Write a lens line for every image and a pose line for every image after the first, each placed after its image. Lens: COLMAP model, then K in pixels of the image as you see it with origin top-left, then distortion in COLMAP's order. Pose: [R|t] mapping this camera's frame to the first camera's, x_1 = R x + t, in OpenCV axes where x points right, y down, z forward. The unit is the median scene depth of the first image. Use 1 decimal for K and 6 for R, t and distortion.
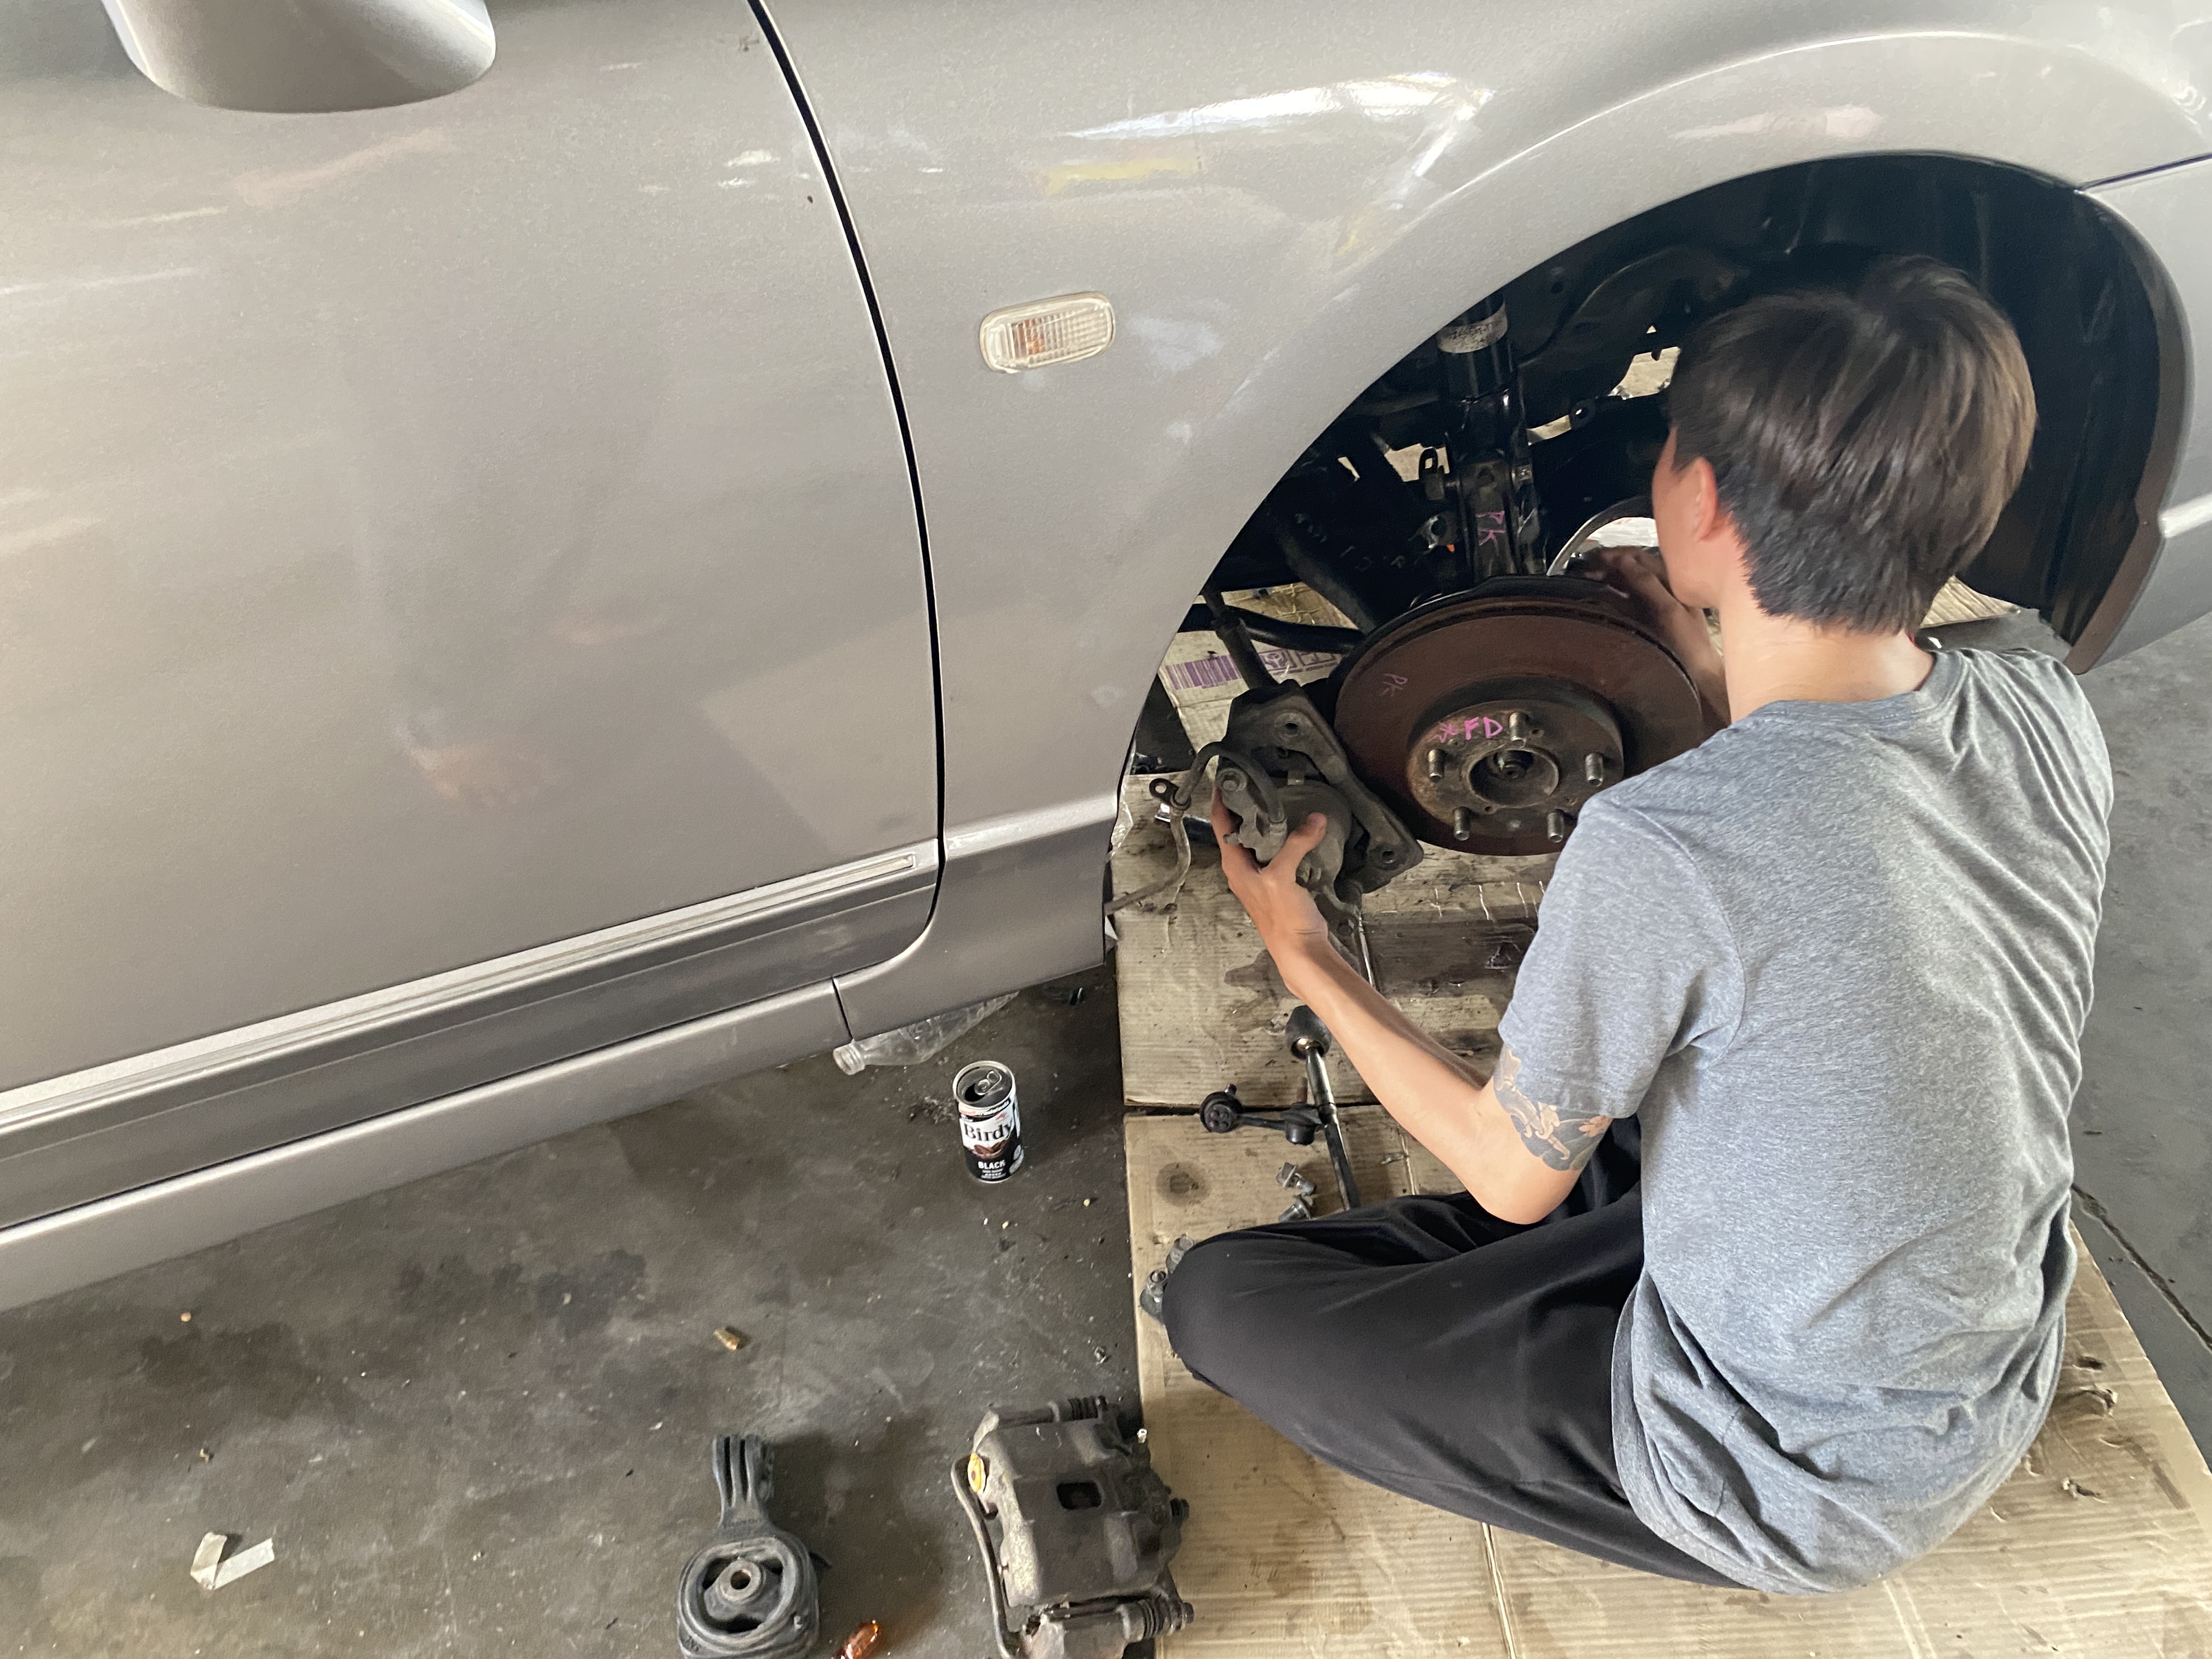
lens RADIAL K [[1683.3, 0, 1107.1], [0, 1683.3, 828.5], [0, 0, 1]] dist [-0.012769, -0.005313]
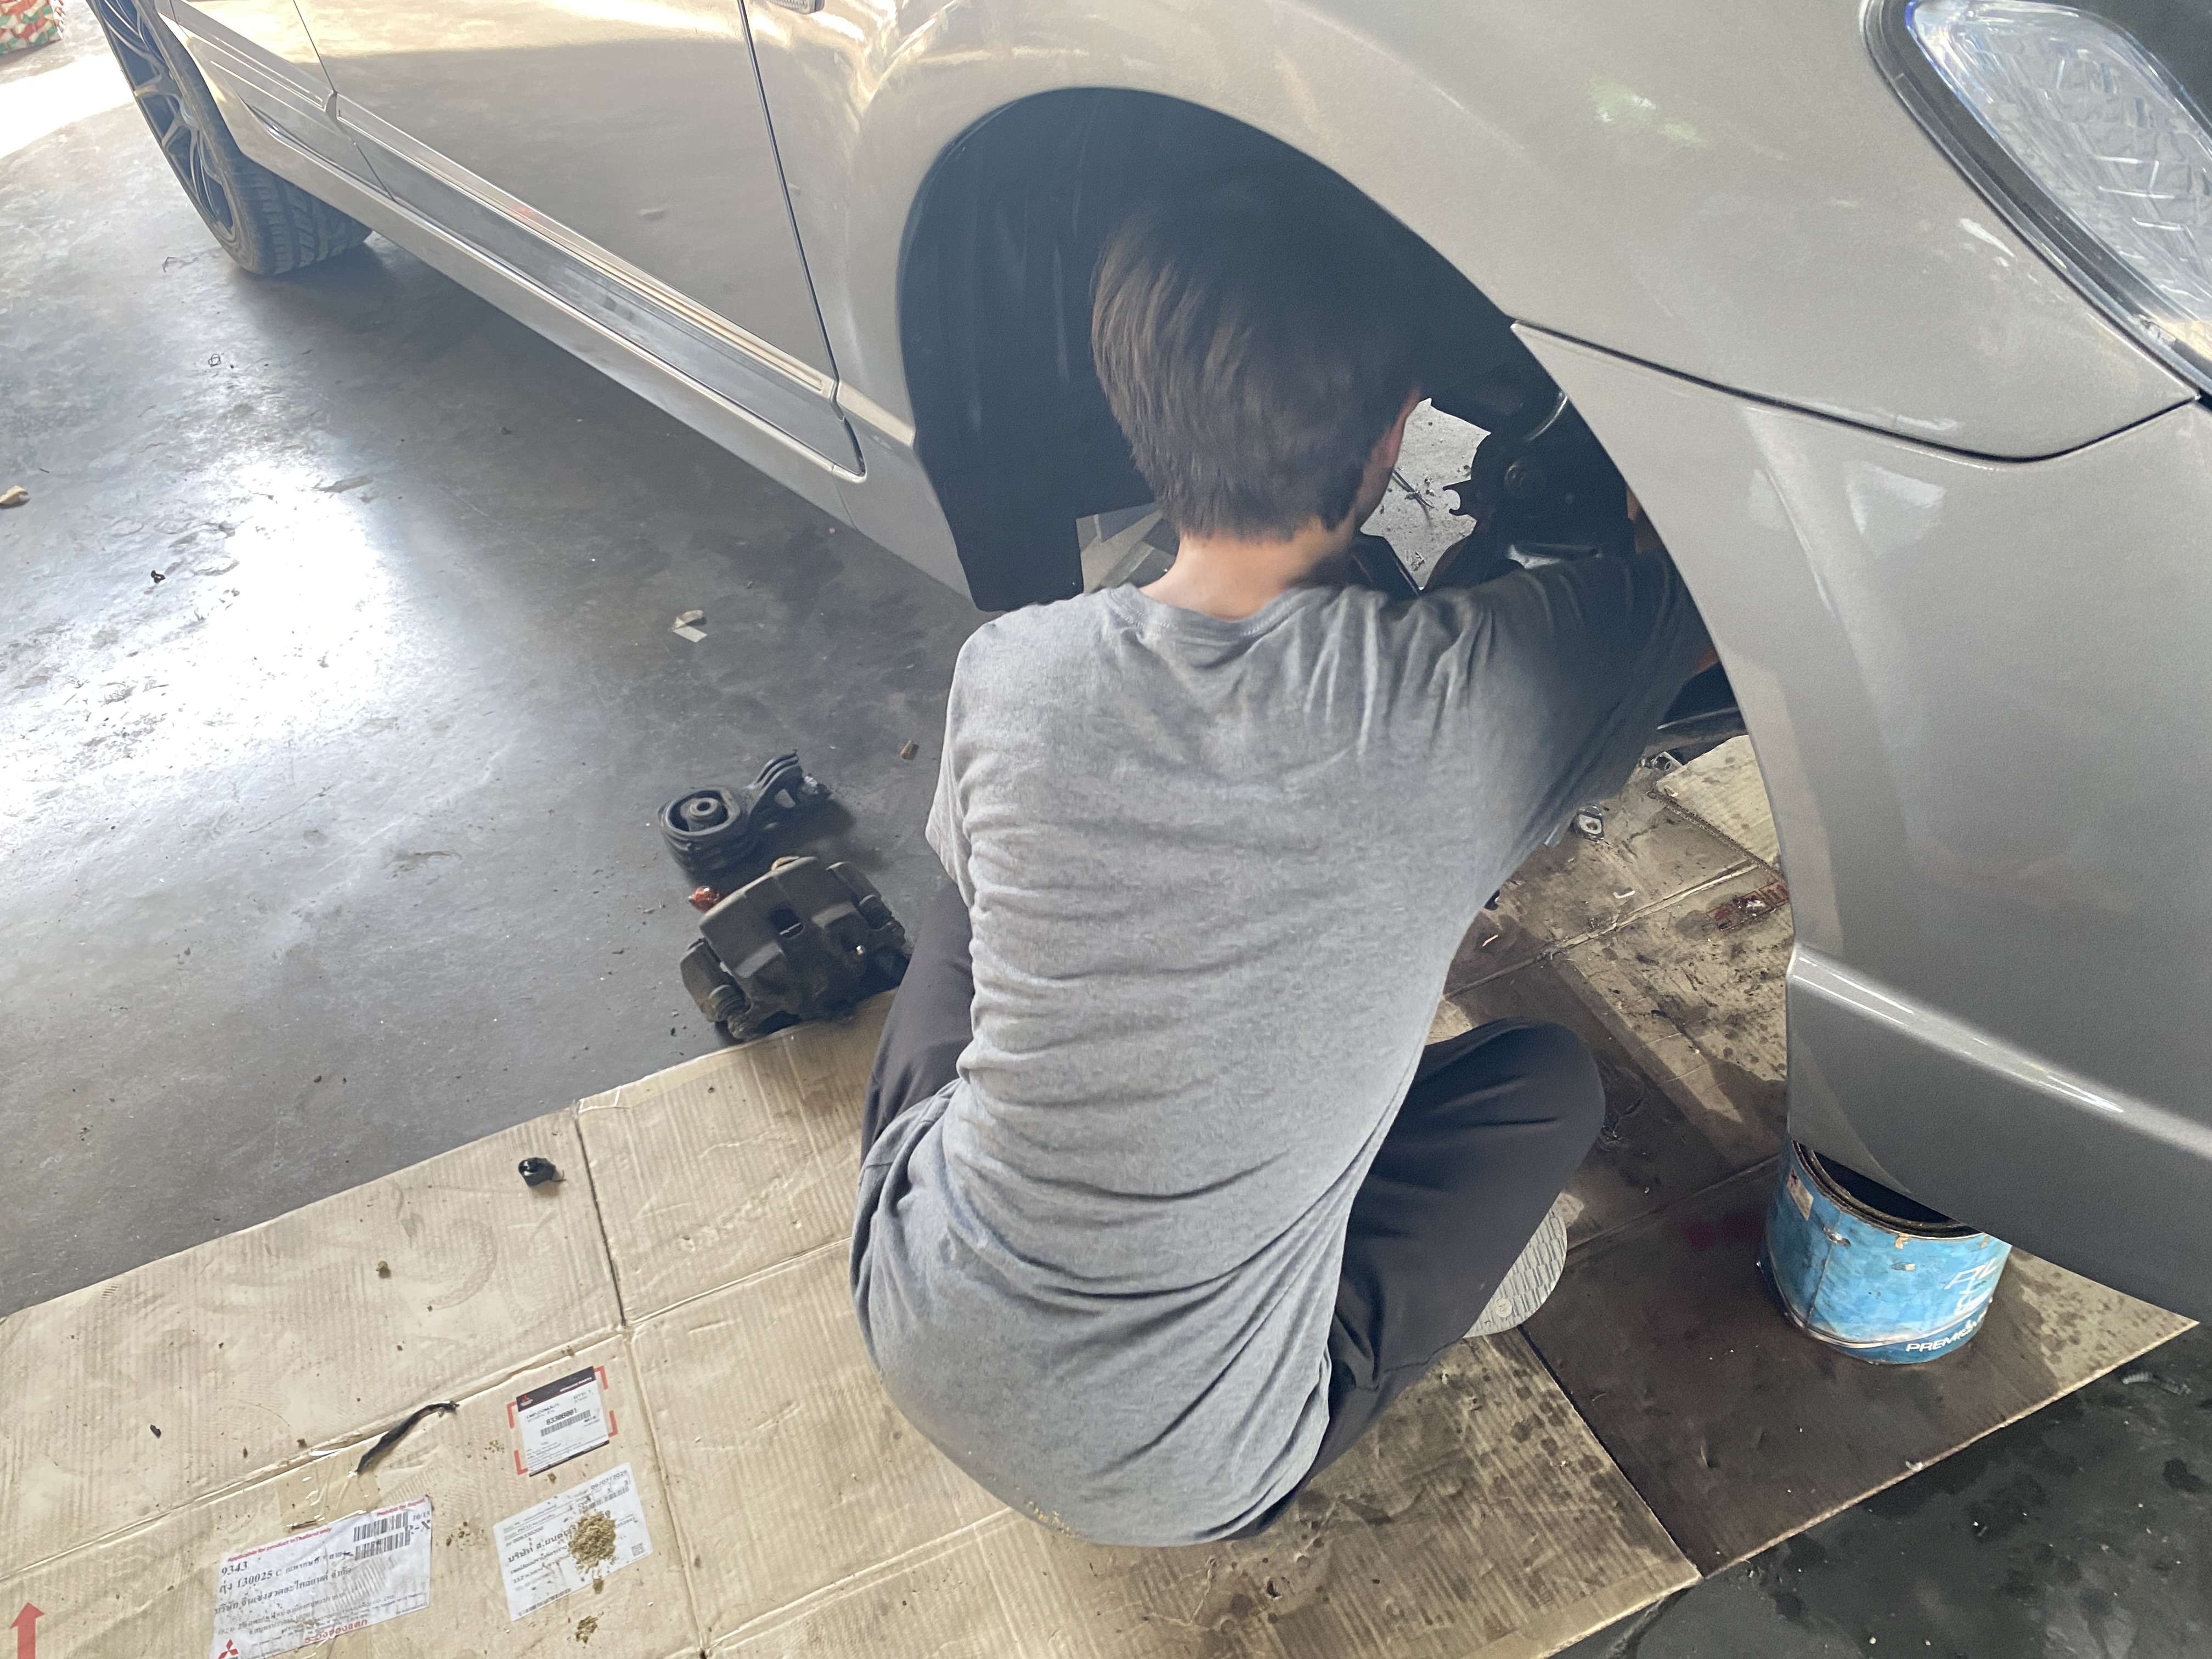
lens RADIAL K [[1683.3, 0, 1108.1], [0, 1683.3, 829.7], [0, 0, 1]] dist [-0.012769, -0.005313]
pose [[0.377231, 0.655039, -0.654691, 0.812420], [-0.564792, 0.722962, 0.397915, -0.291637], [0.733966, 0.219658, 0.642685, 0.298028]]
